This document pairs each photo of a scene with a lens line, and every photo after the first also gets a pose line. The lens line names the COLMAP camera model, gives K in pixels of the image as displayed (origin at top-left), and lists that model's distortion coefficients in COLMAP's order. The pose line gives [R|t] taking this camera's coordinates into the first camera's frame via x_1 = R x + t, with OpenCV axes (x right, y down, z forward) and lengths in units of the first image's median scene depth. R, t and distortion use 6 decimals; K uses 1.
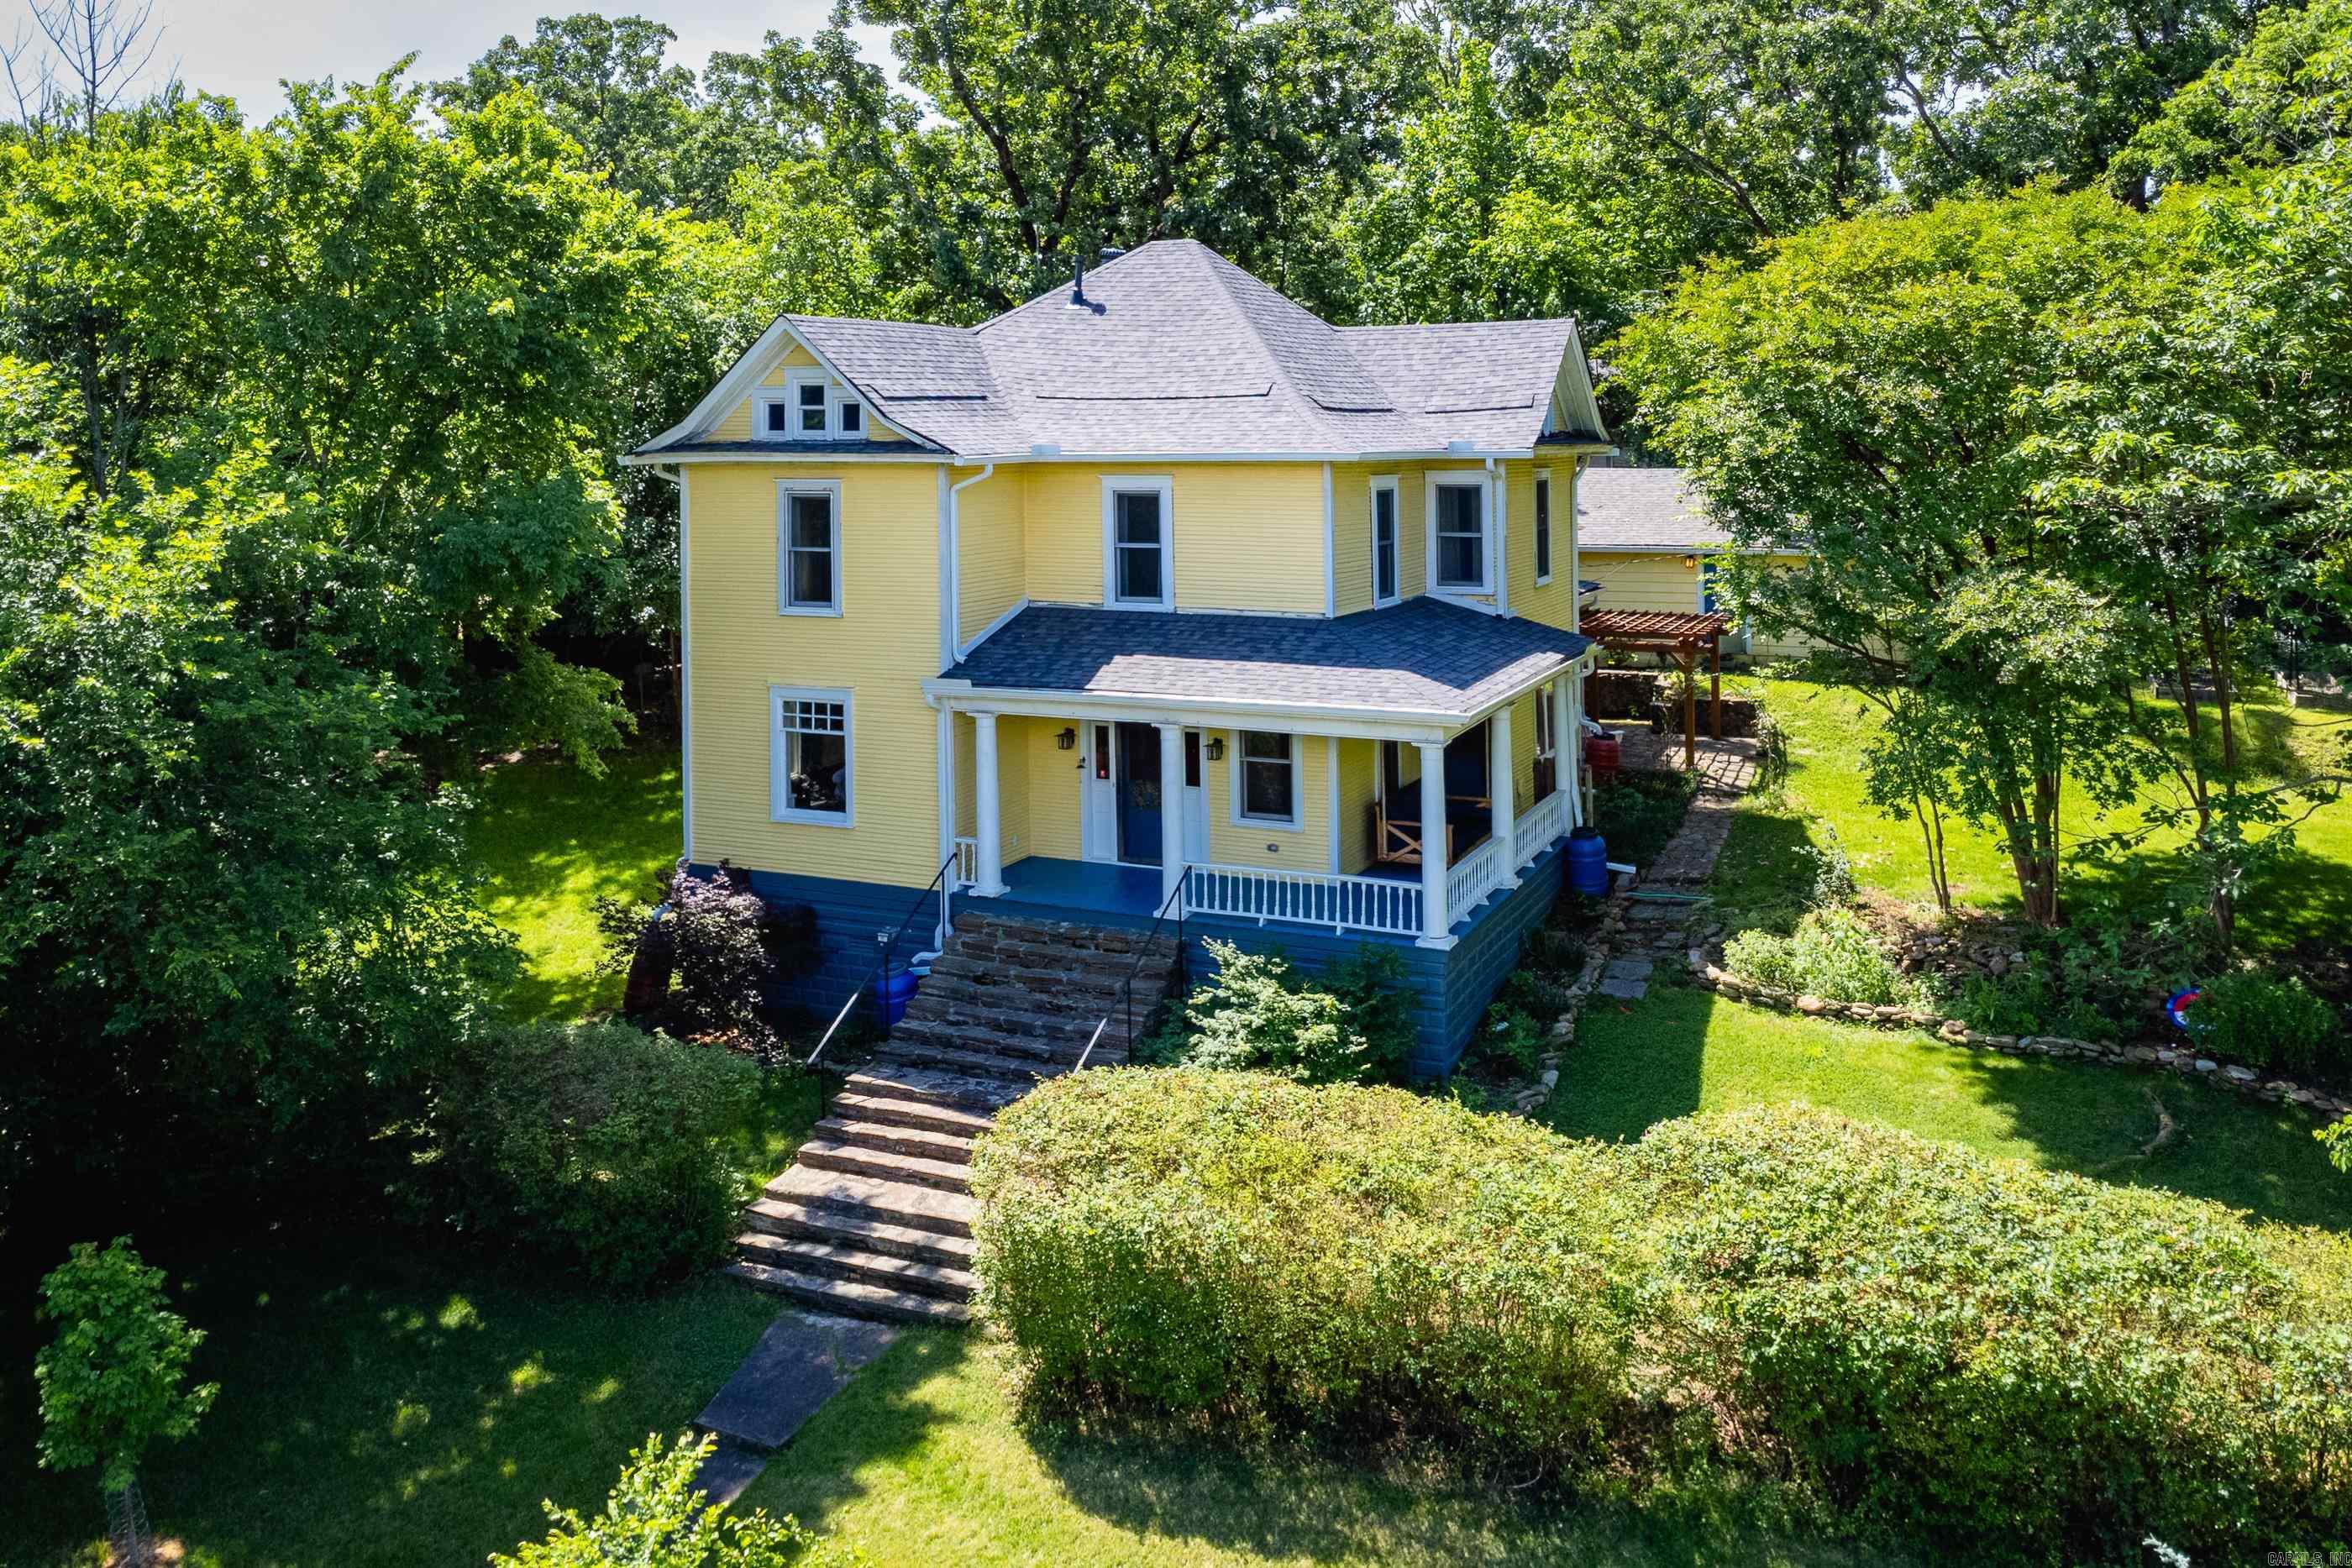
lens RADIAL K [[1887.7, 0, 1186.4], [0, 1887.7, 600.9], [0, 0, 1]] dist [-0.006779, -0.001209]
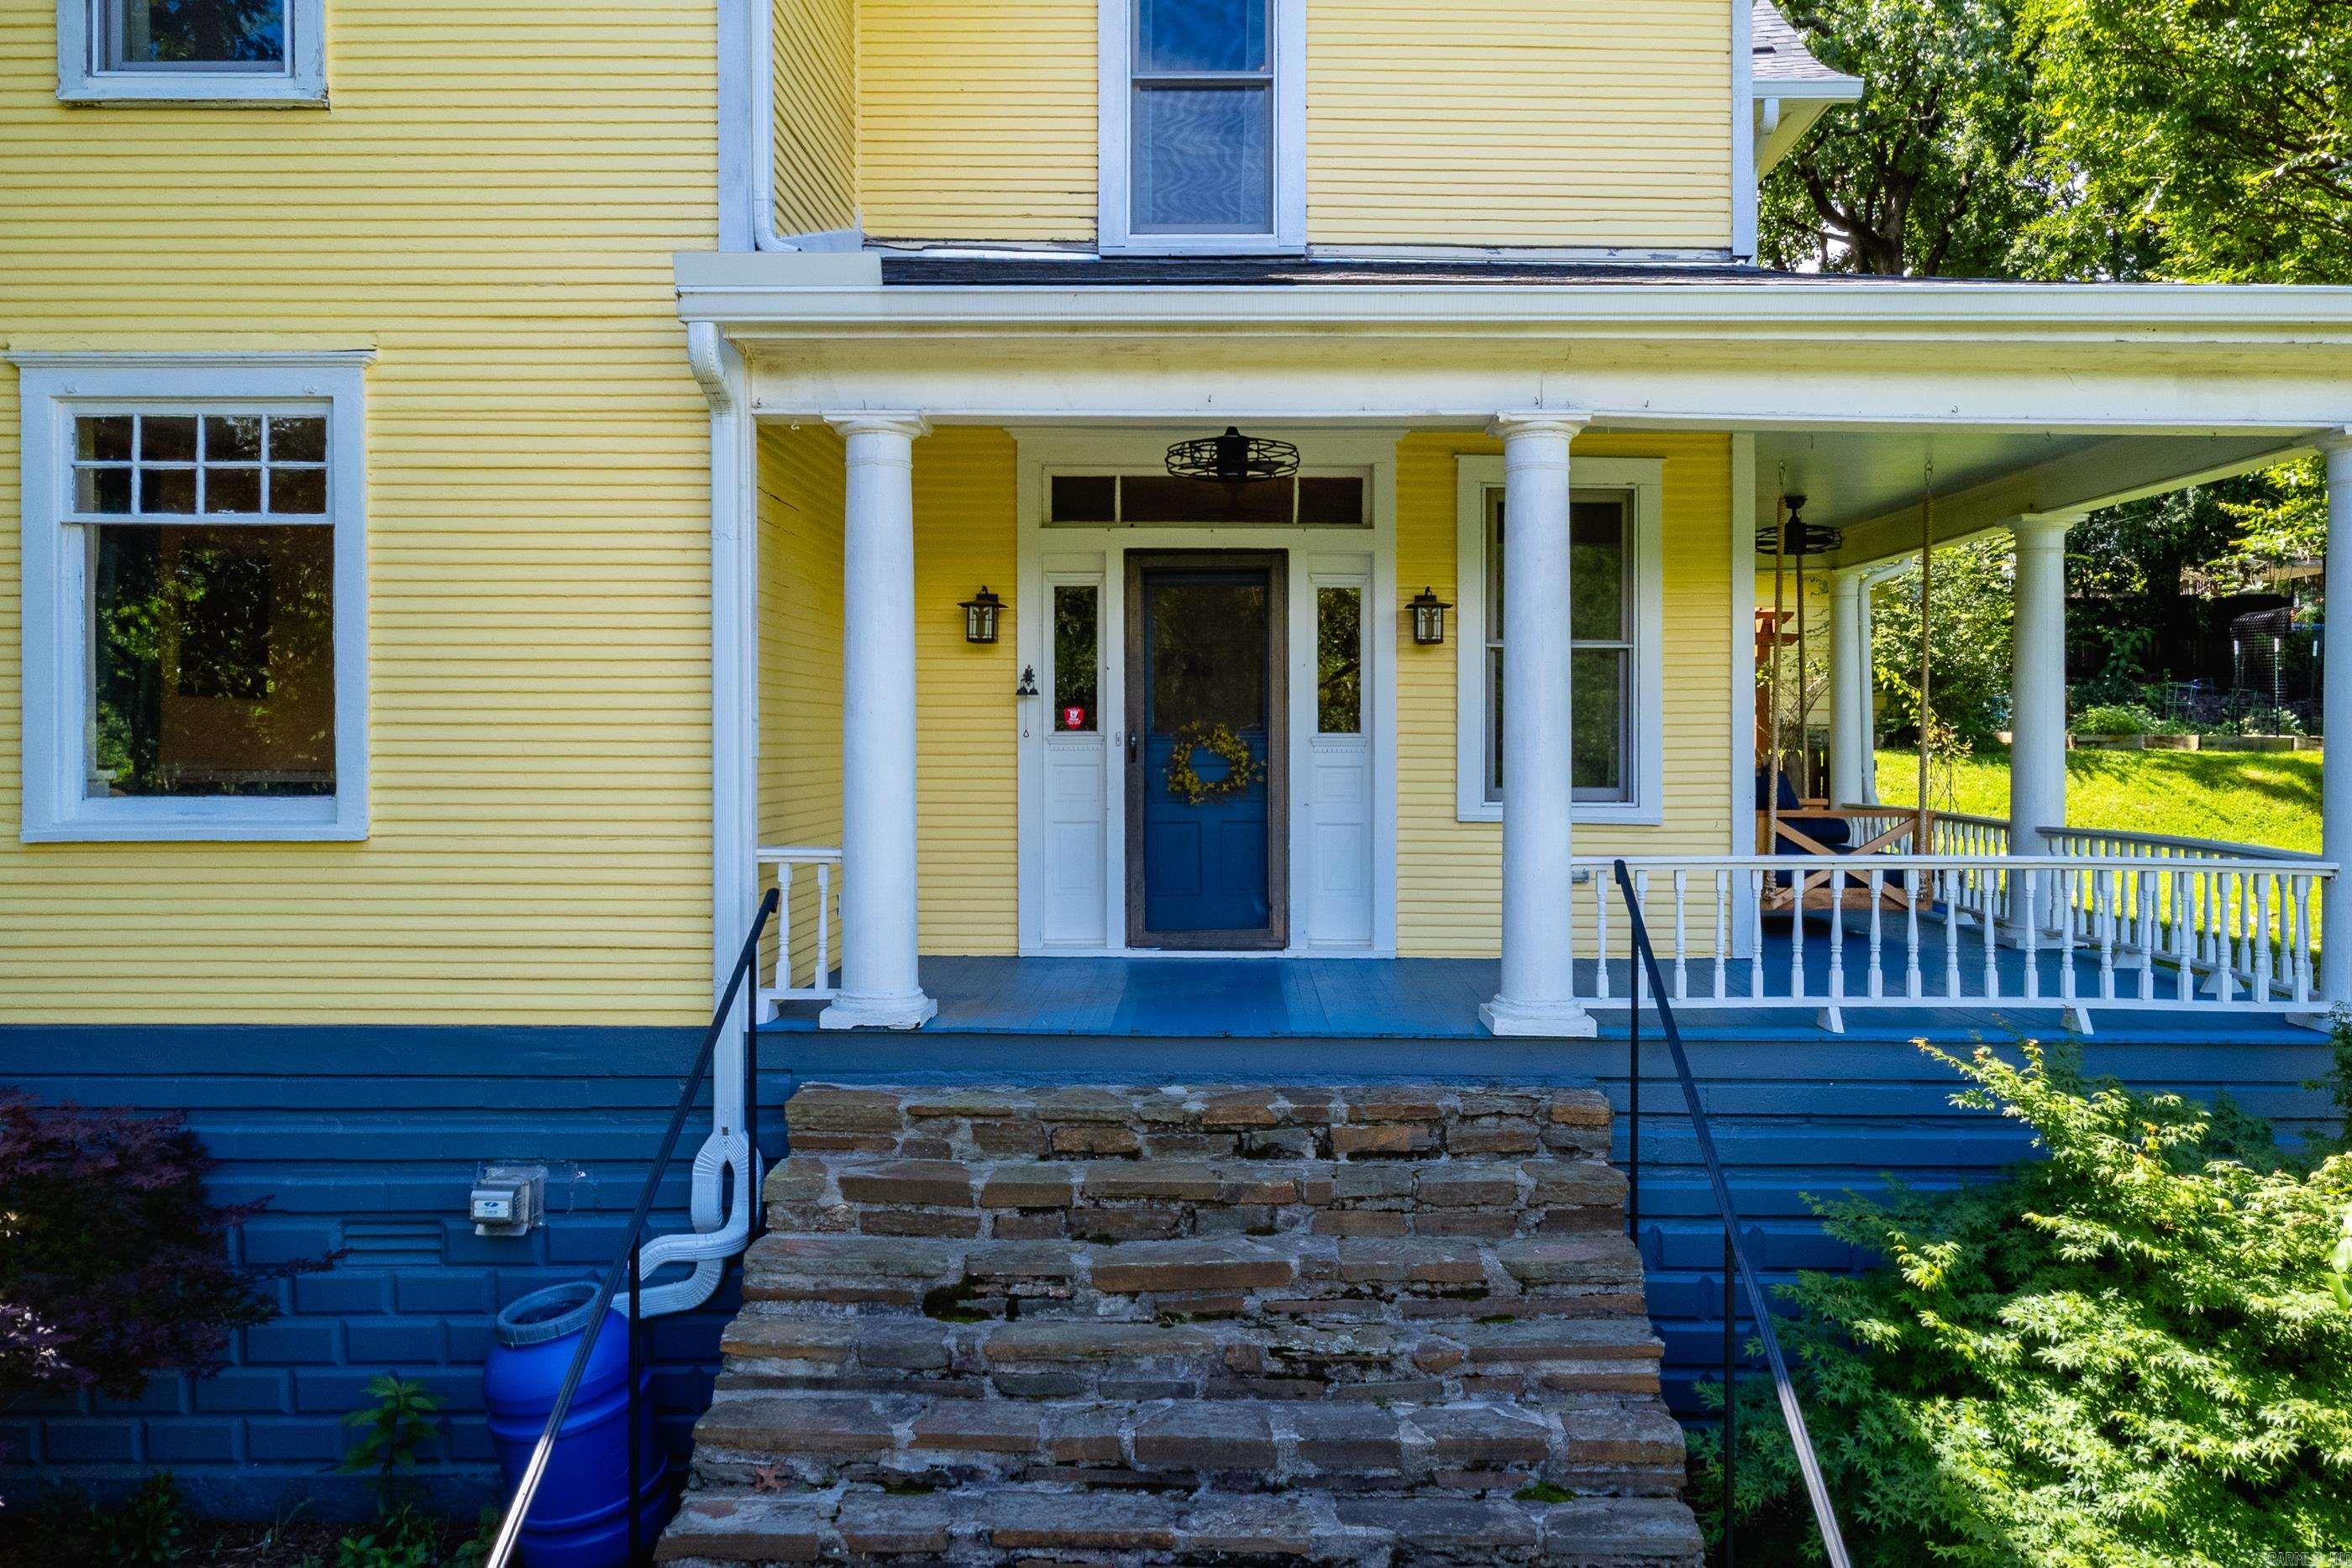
lens RADIAL K [[1737.6, 0, 1213.4], [0, 1737.6, 827.9], [0, 0, 1]] dist [0.000334, -0.000267]
pose [[0.906353, -0.003577, 0.422506, -0.175920], [0.027281, 0.998373, -0.050071, 0.139460], [-0.421639, 0.056909, 0.904976, 0.720915]]
